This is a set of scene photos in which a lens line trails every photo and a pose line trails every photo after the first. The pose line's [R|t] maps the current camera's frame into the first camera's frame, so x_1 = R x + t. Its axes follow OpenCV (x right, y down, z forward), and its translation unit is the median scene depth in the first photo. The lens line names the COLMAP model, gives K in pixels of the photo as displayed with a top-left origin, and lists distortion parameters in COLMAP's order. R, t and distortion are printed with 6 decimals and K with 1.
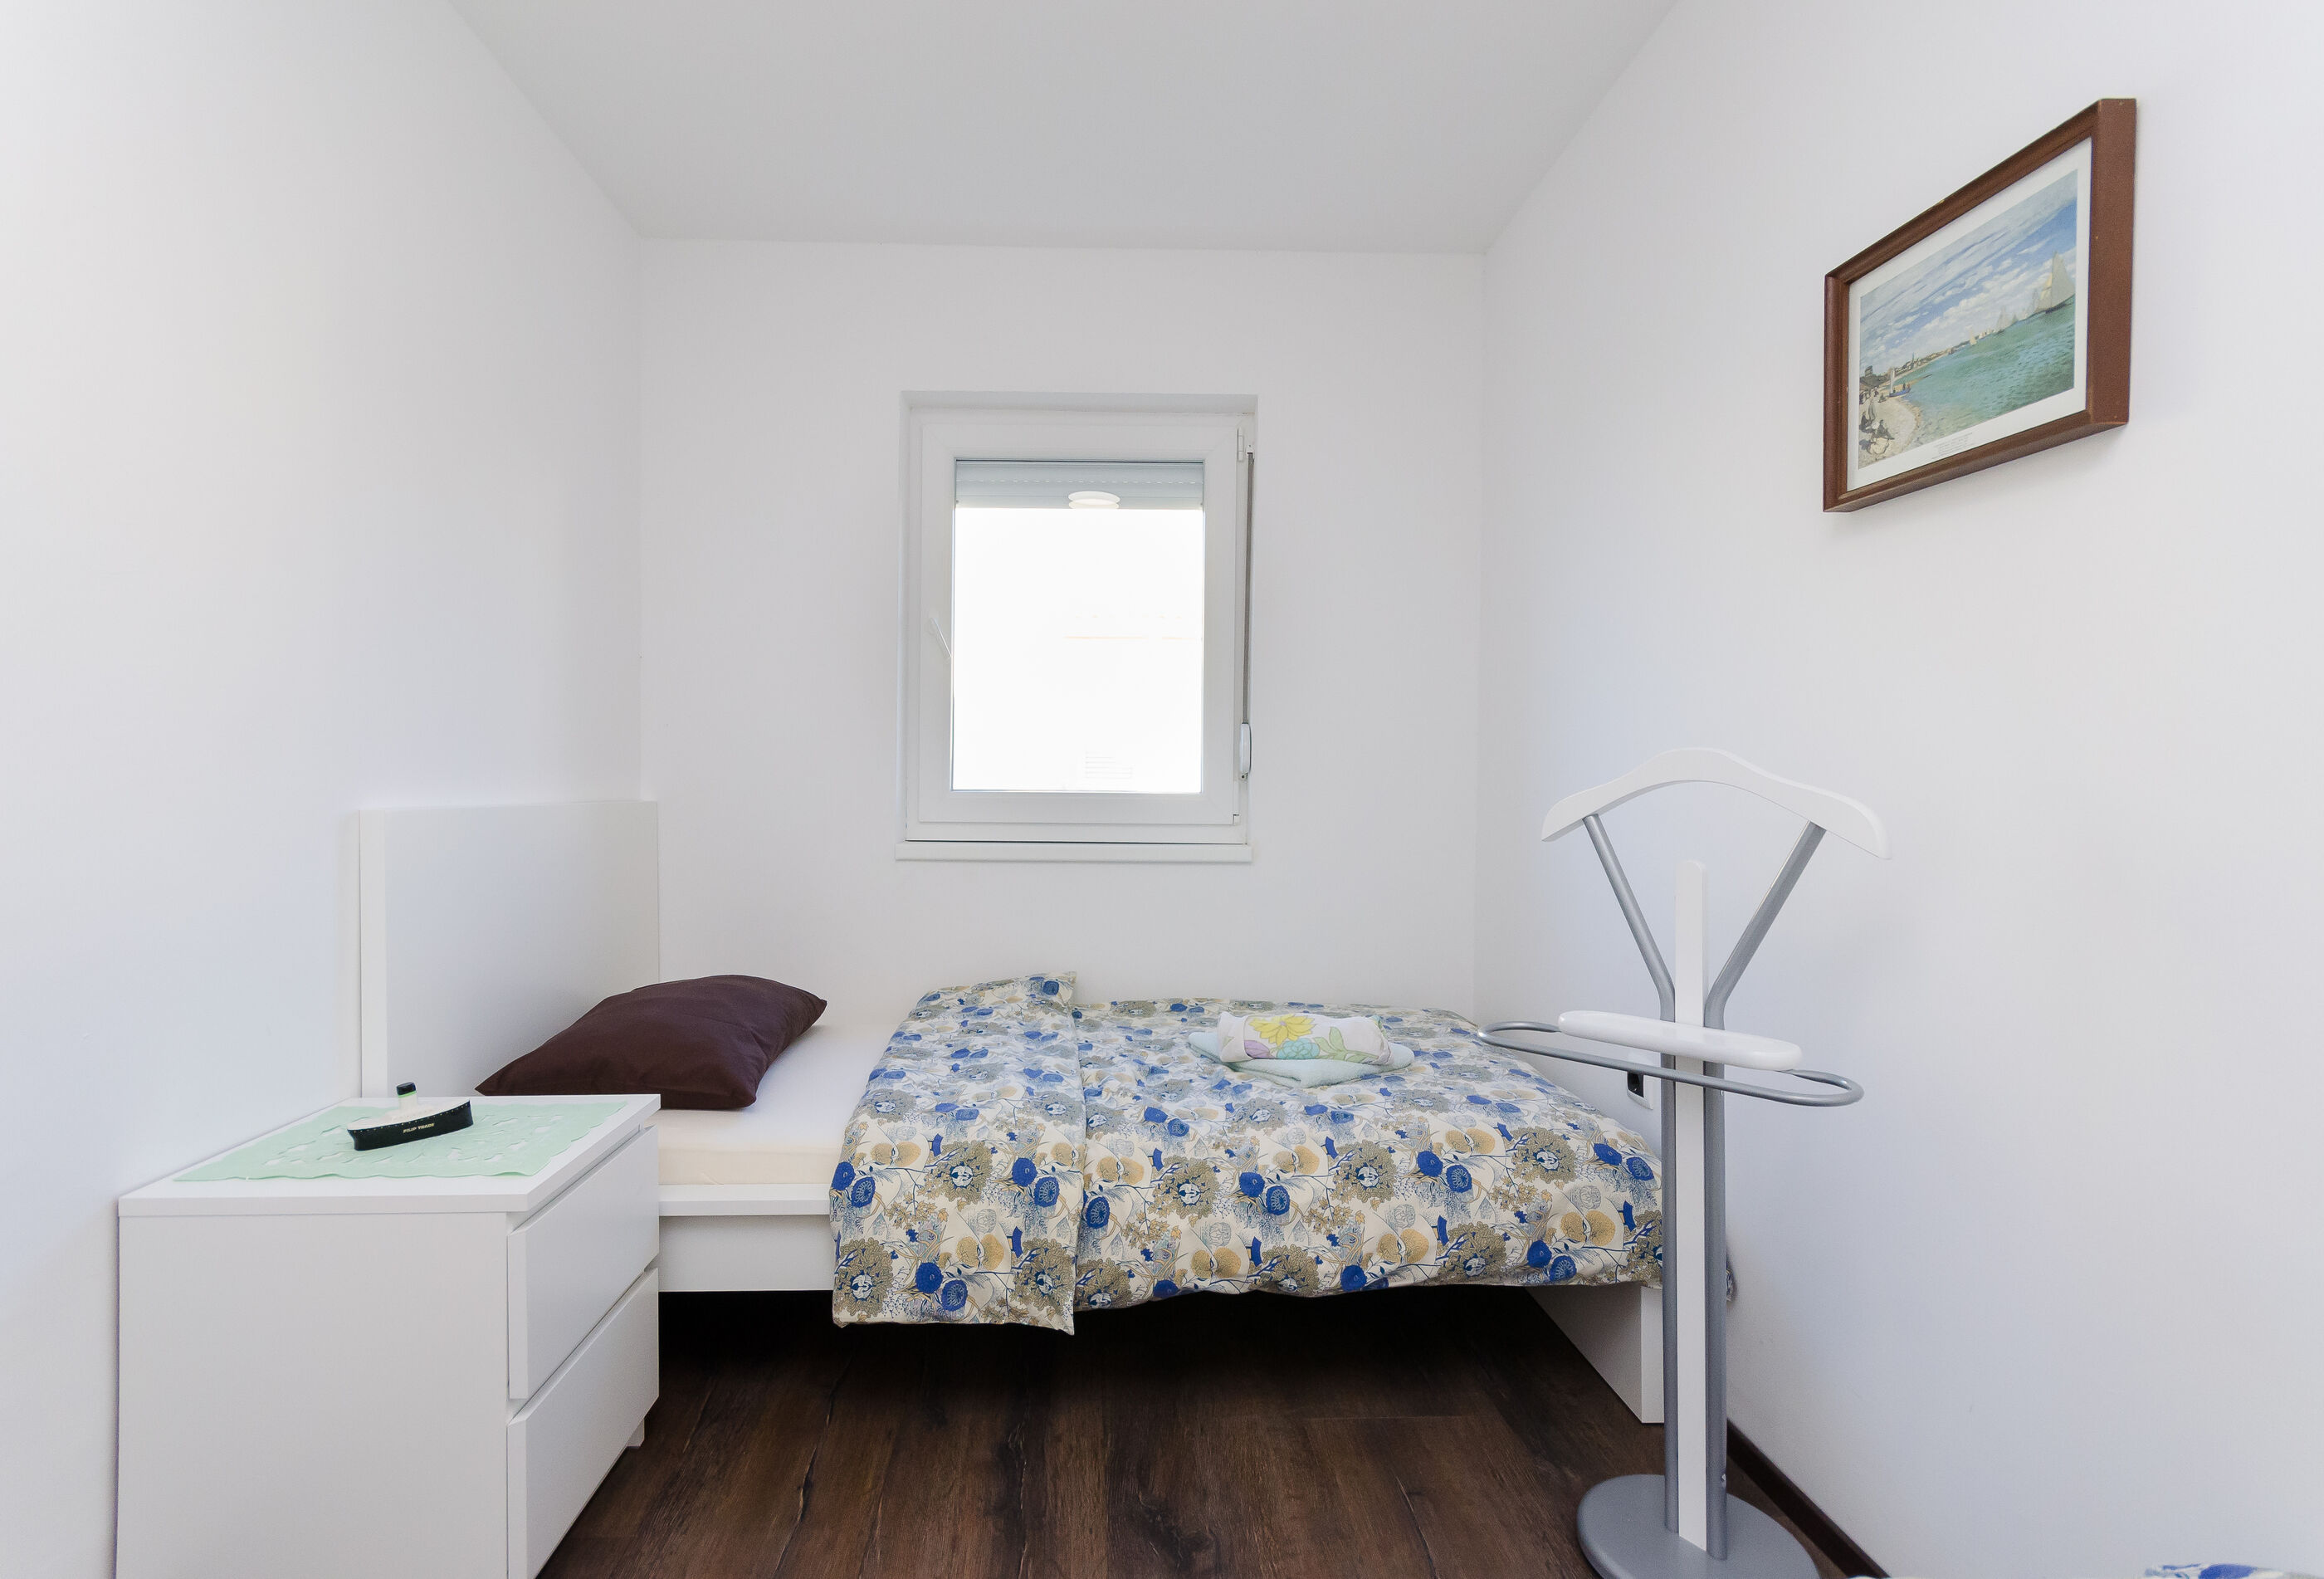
lens RADIAL K [[1035.1, 0, 1154.4], [0, 1035.1, 803.0], [0, 0, 1]] dist [0.001567, 0.000120]
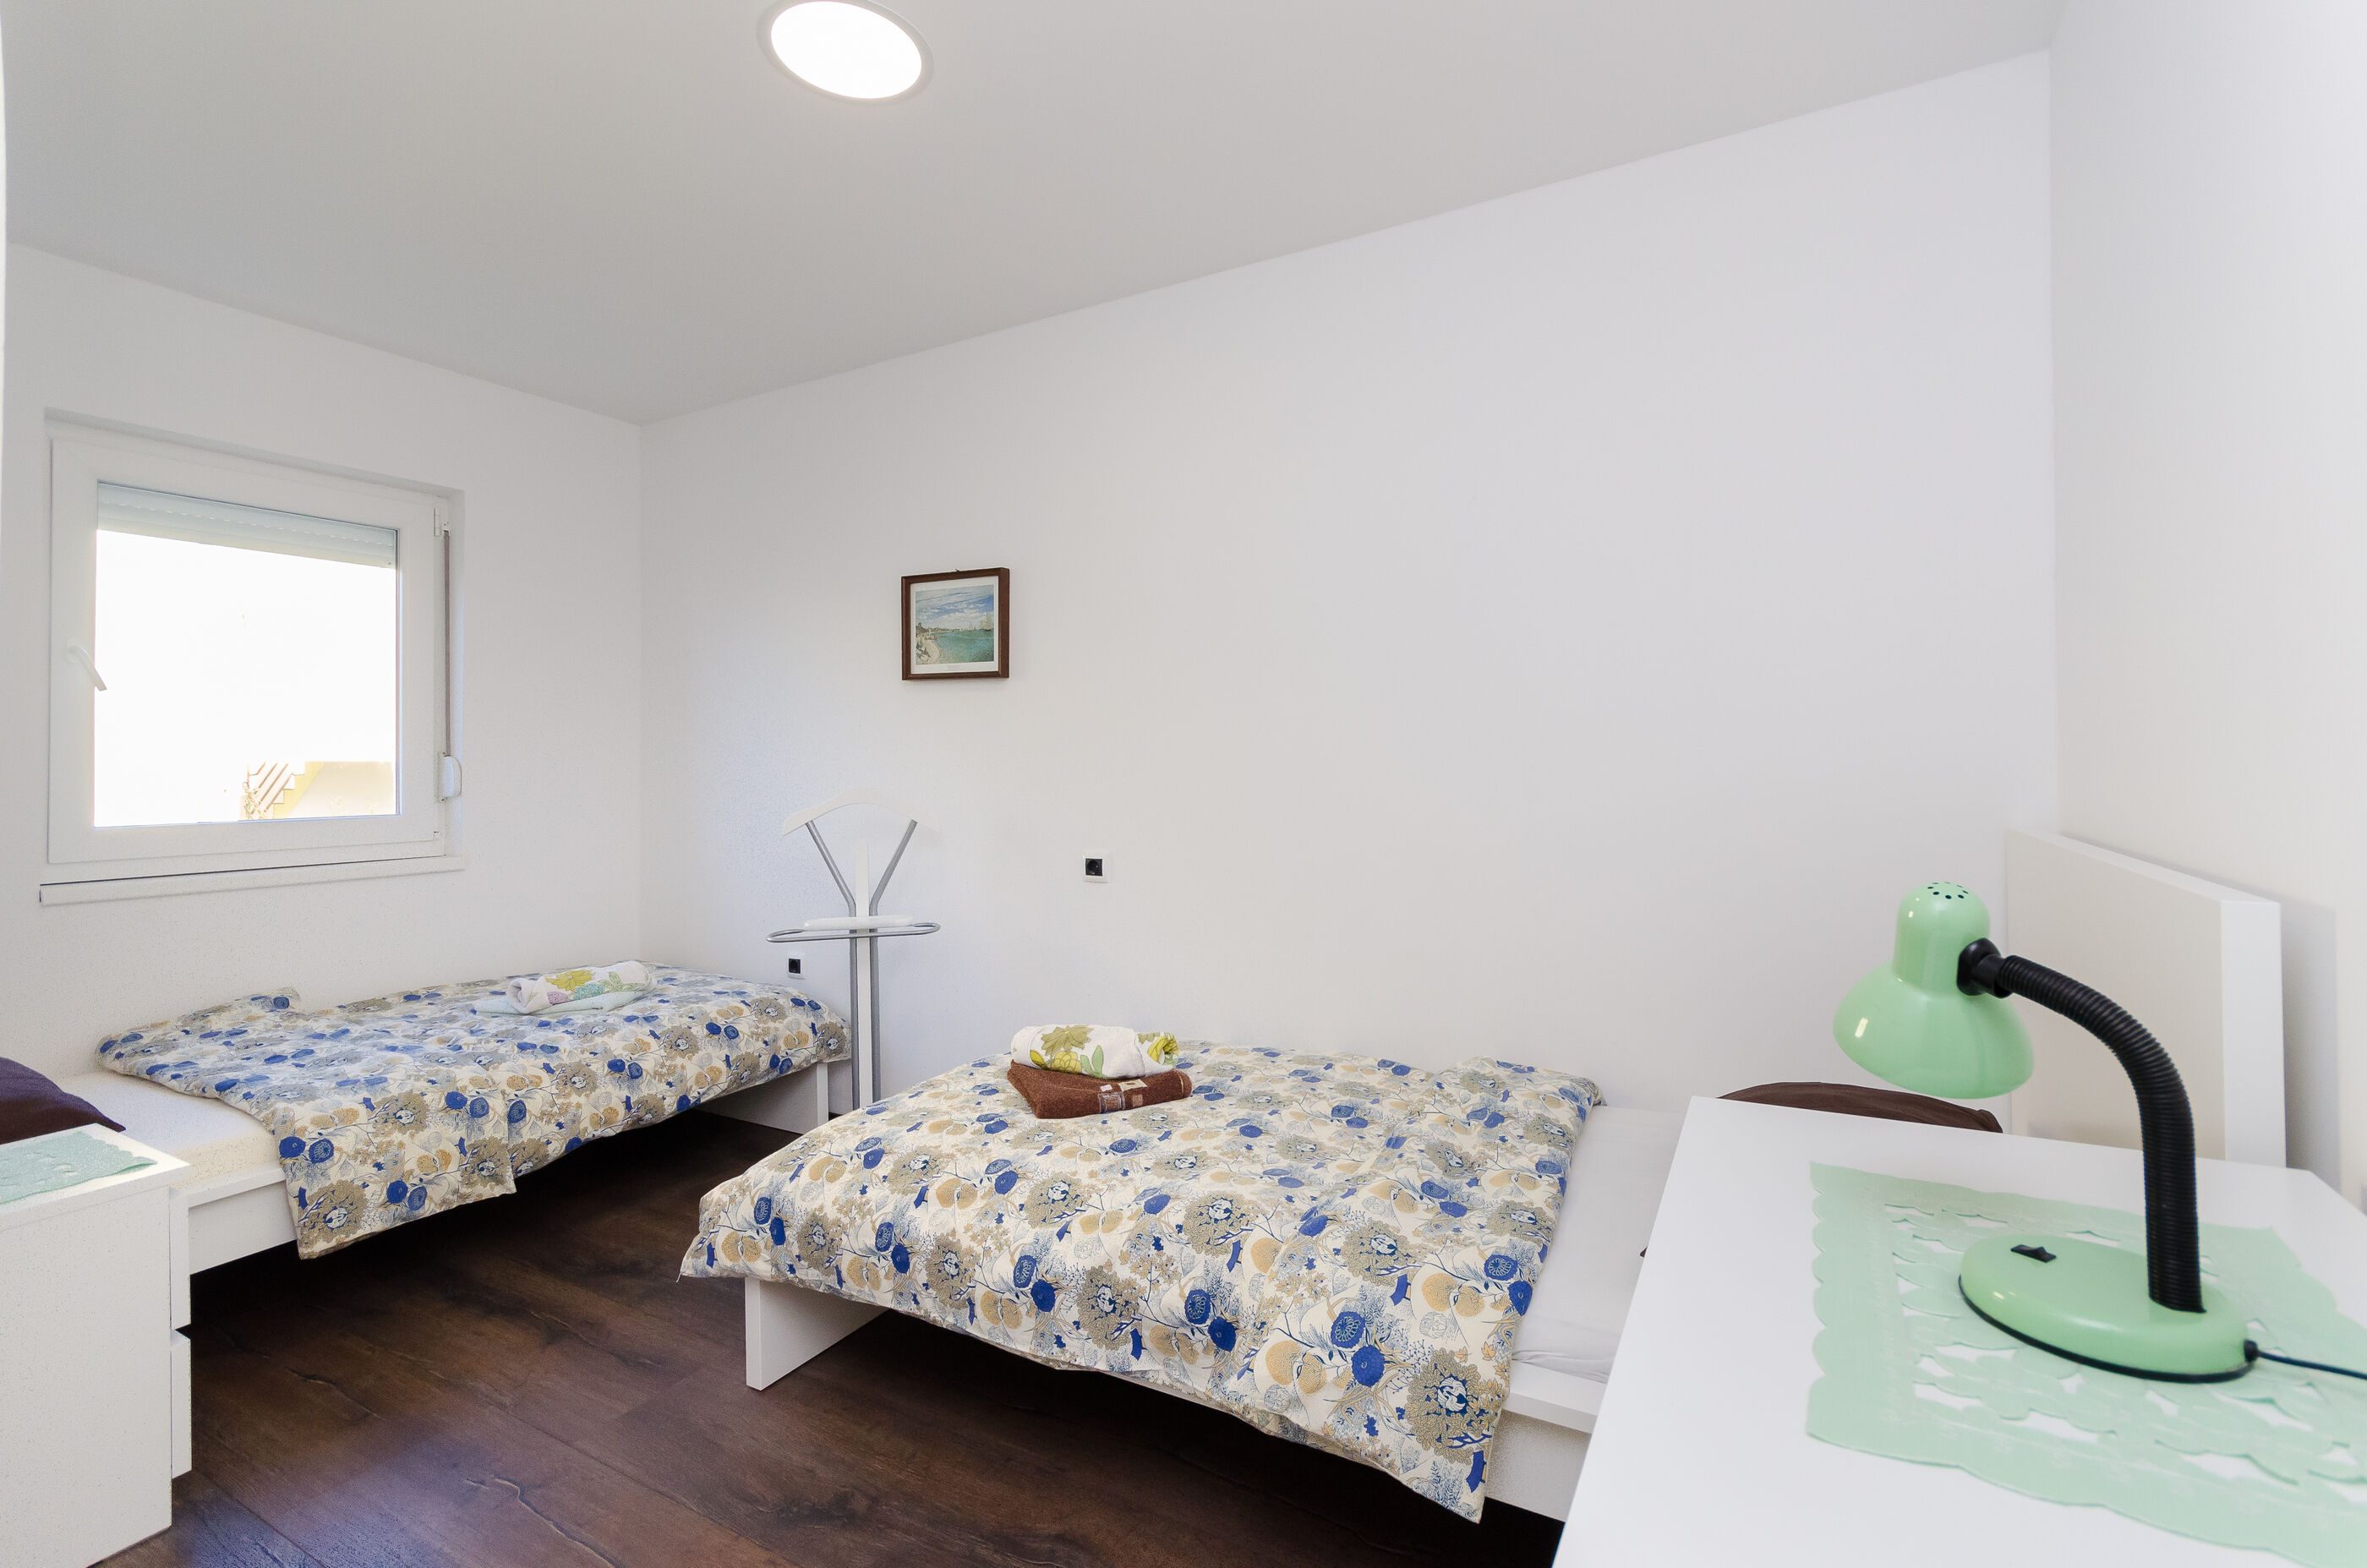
lens RADIAL K [[1068.0, 0, 1220.5], [0, 1068.0, 742.1], [0, 0, 1]] dist [-0.001453, -0.000381]
pose [[0.487954, 0.000957, 0.872869, -0.901314], [0.024415, 0.999593, -0.014745, -0.083128], [-0.872528, 0.028506, 0.487733, -0.632975]]
